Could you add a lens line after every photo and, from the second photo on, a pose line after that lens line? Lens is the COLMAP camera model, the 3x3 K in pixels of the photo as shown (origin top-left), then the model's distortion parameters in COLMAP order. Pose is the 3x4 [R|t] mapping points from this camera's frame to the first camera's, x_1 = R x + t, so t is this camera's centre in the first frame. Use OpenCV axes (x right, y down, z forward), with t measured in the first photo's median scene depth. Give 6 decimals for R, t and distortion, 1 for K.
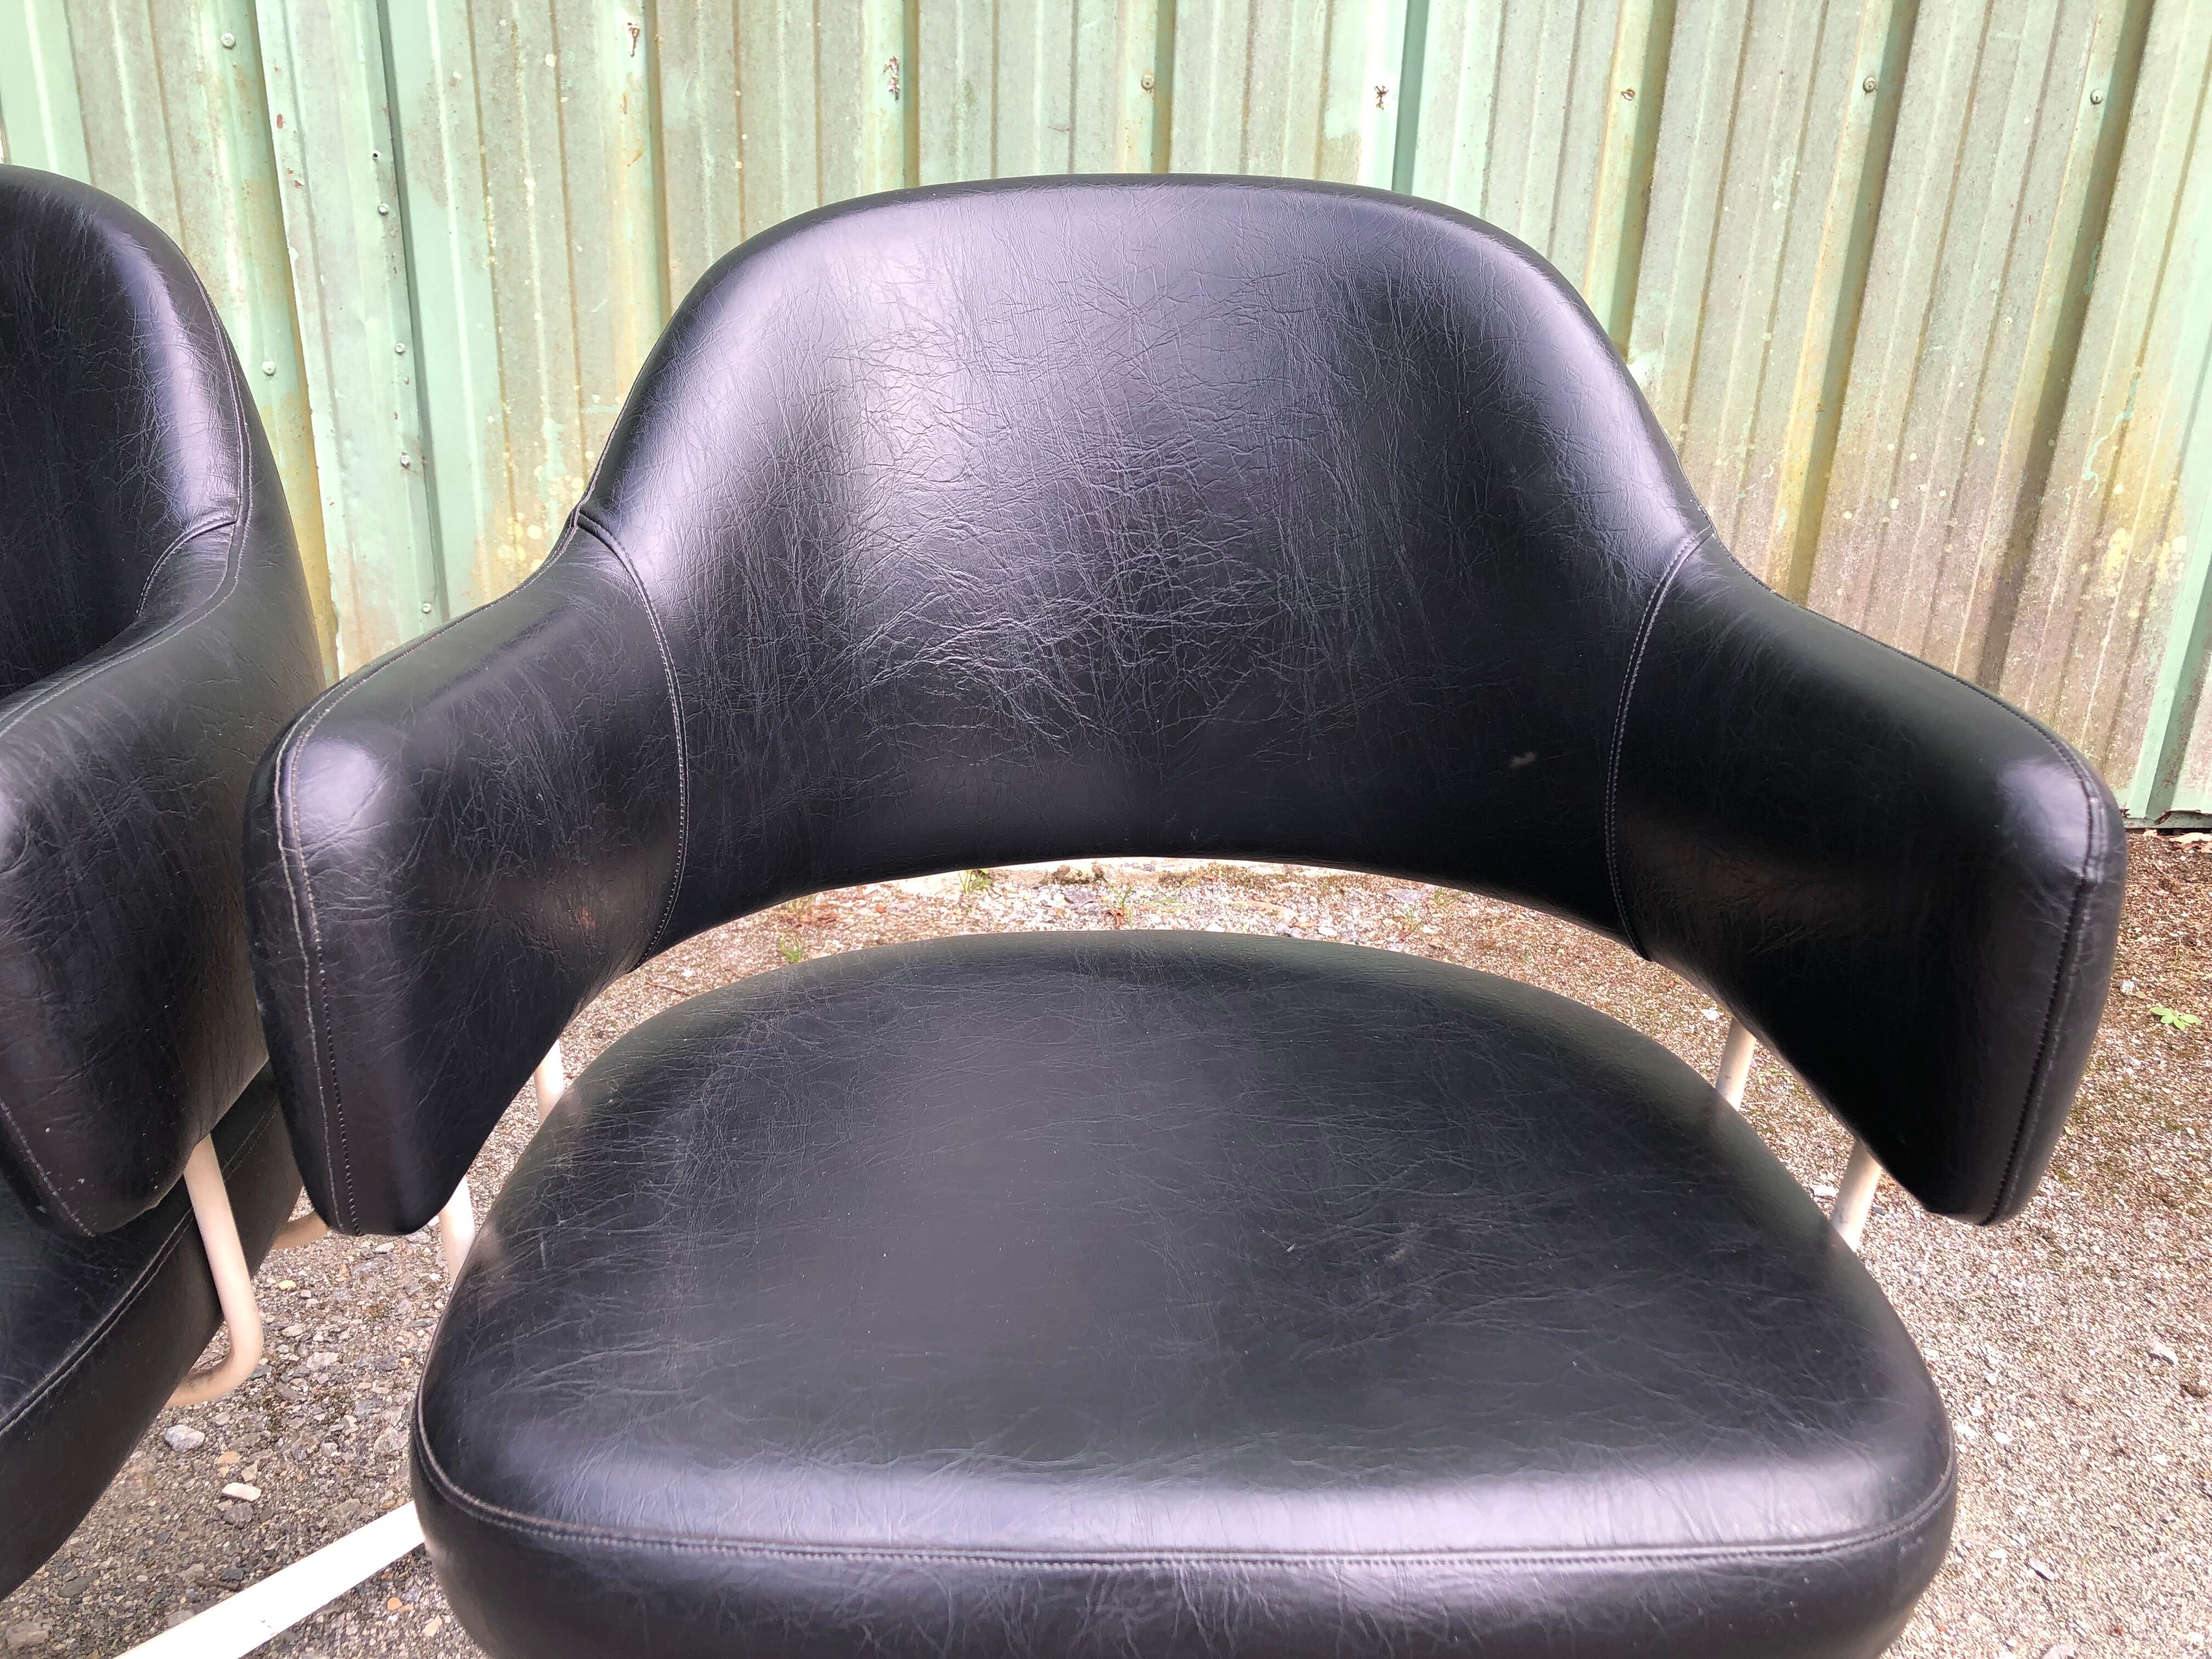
lens RADIAL K [[1838.4, 0, 1099.9], [0, 1838.4, 798.2], [0, 0, 1]] dist [0.015716, 0.000792]
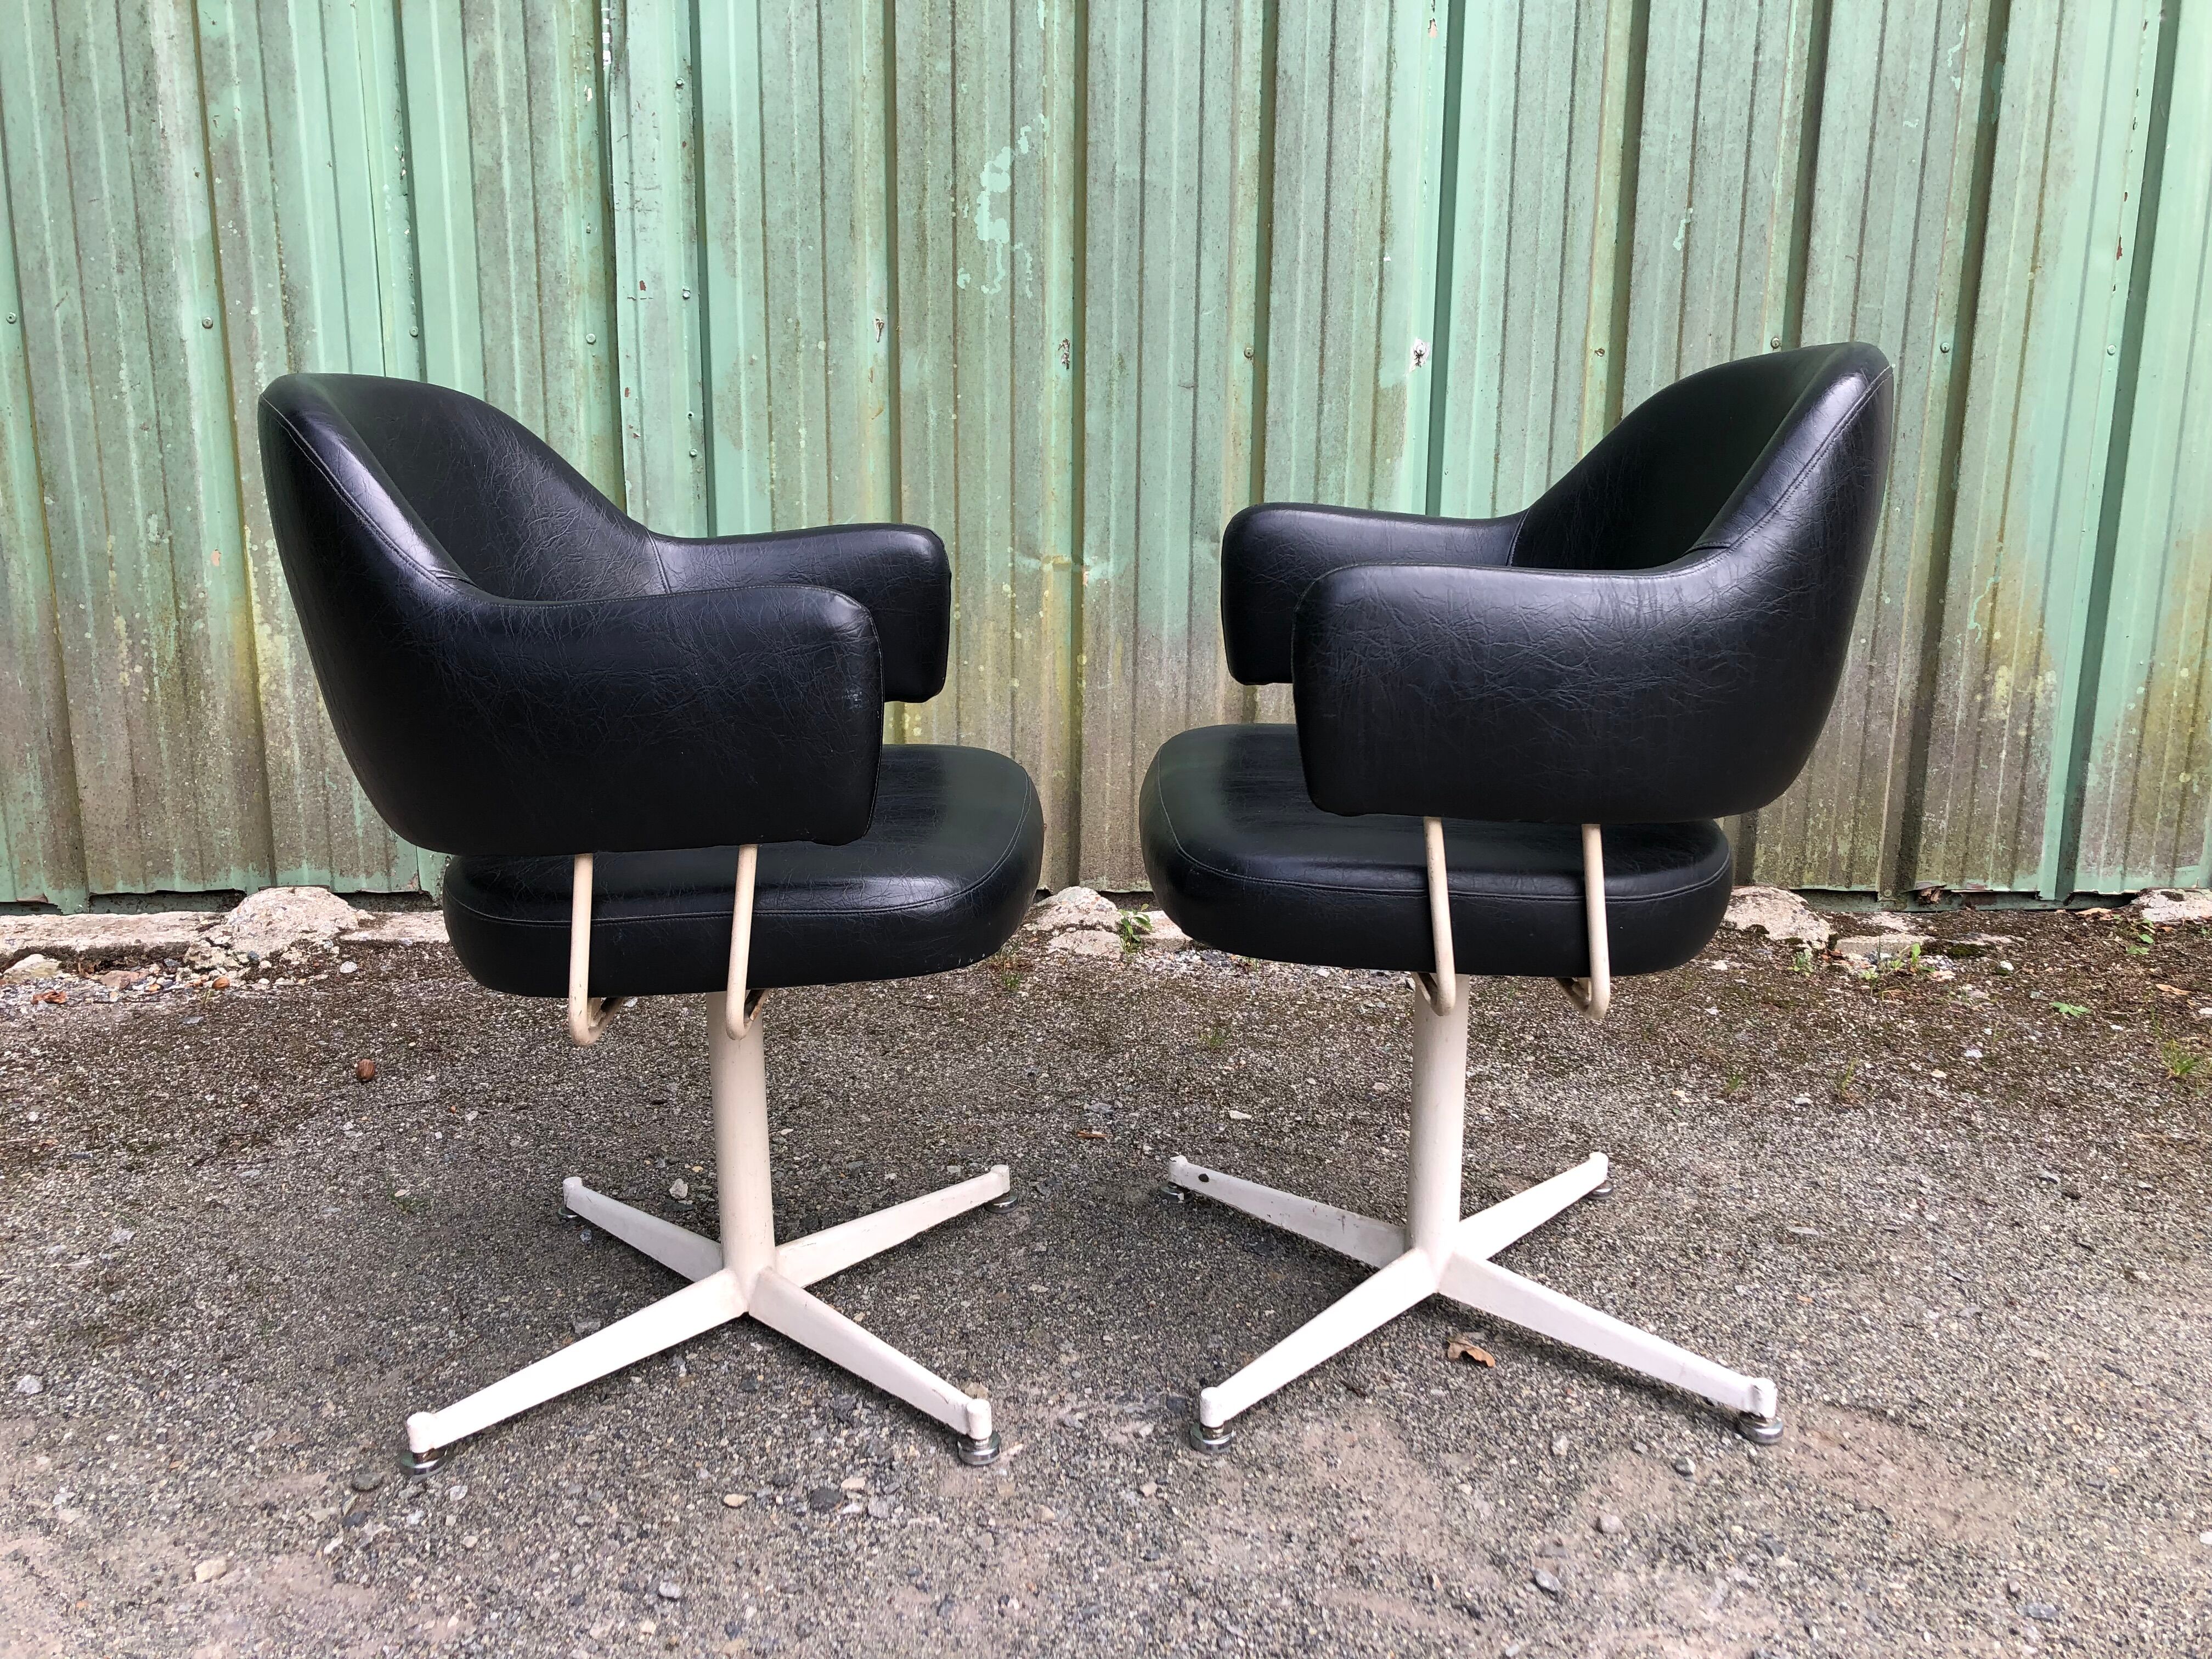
lens RADIAL K [[1838.4, 0, 1101.6], [0, 1838.4, 791.3], [0, 0, 1]] dist [0.015716, 0.000792]
pose [[0.999720, -0.023602, -0.001857, -0.090665], [0.022926, 0.984692, -0.172788, 0.171856], [0.005907, 0.172697, 0.984957, -0.301209]]
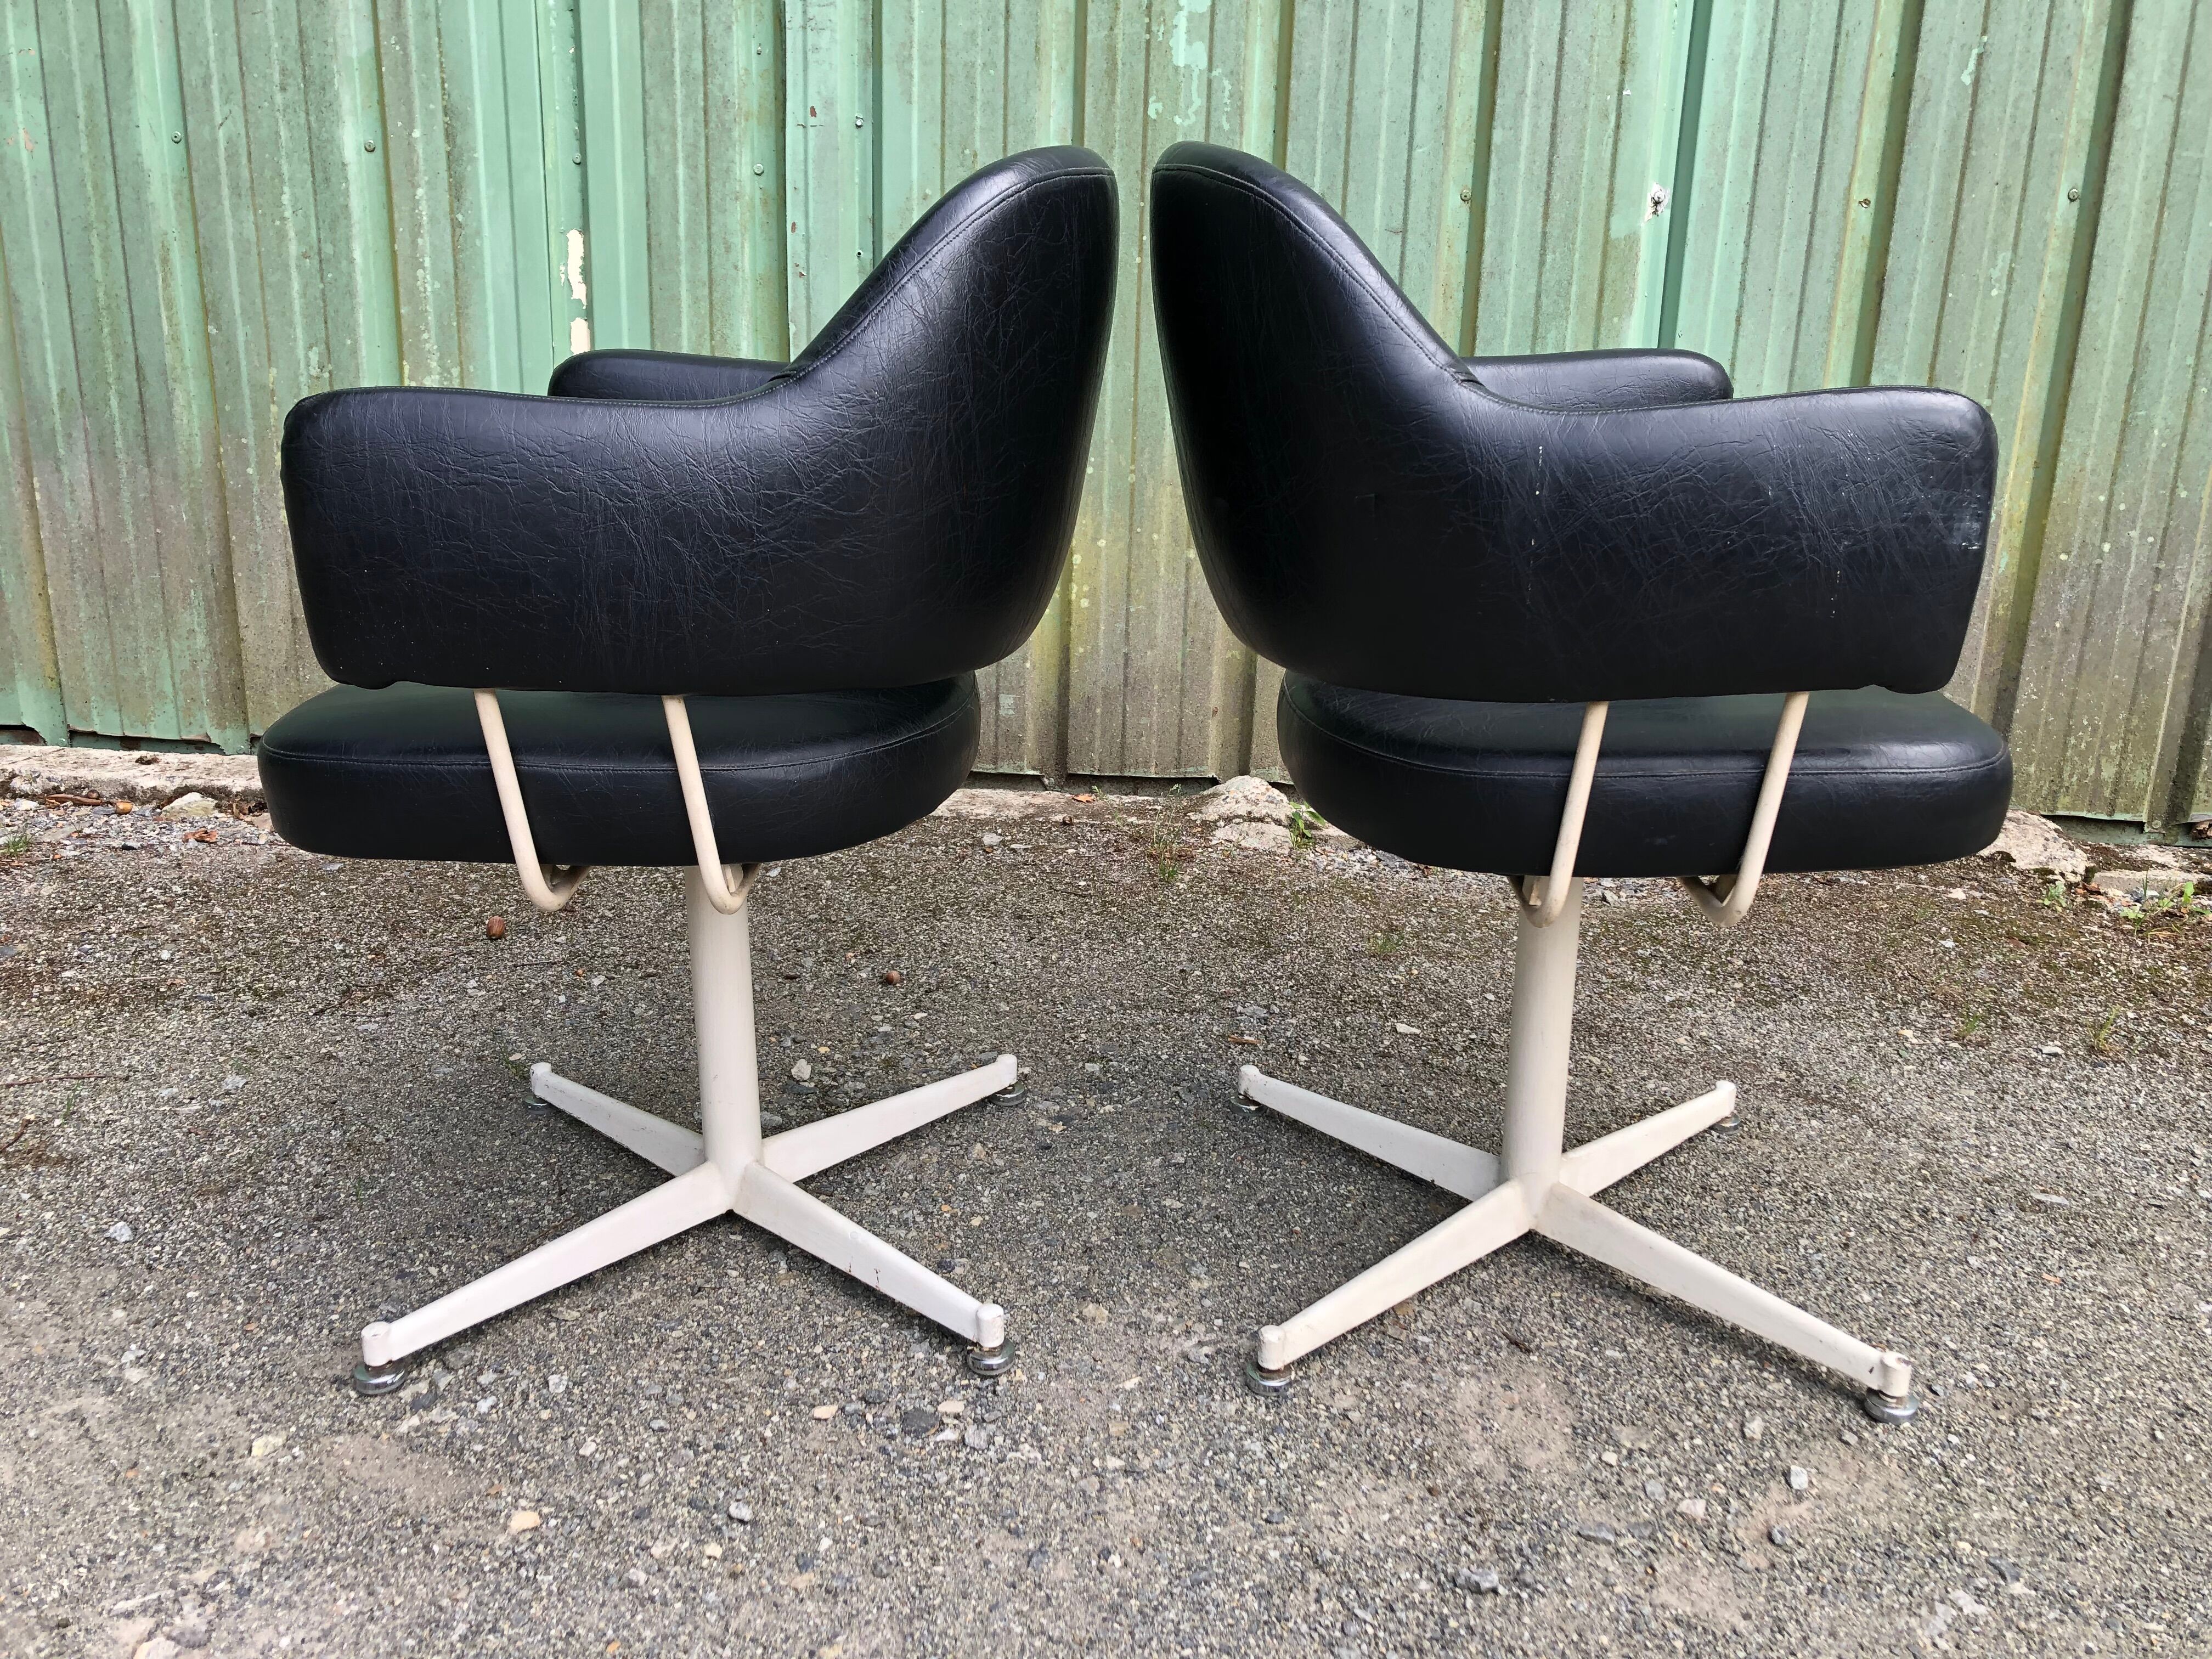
lens RADIAL K [[1838.4, 0, 1112.1], [0, 1838.4, 789.7], [0, 0, 1]] dist [0.015716, 0.000792]
pose [[0.994595, 0.023879, -0.101046, -0.077676], [-0.035711, 0.992495, -0.116953, 0.168464], [0.097495, 0.119929, 0.987984, -0.212016]]
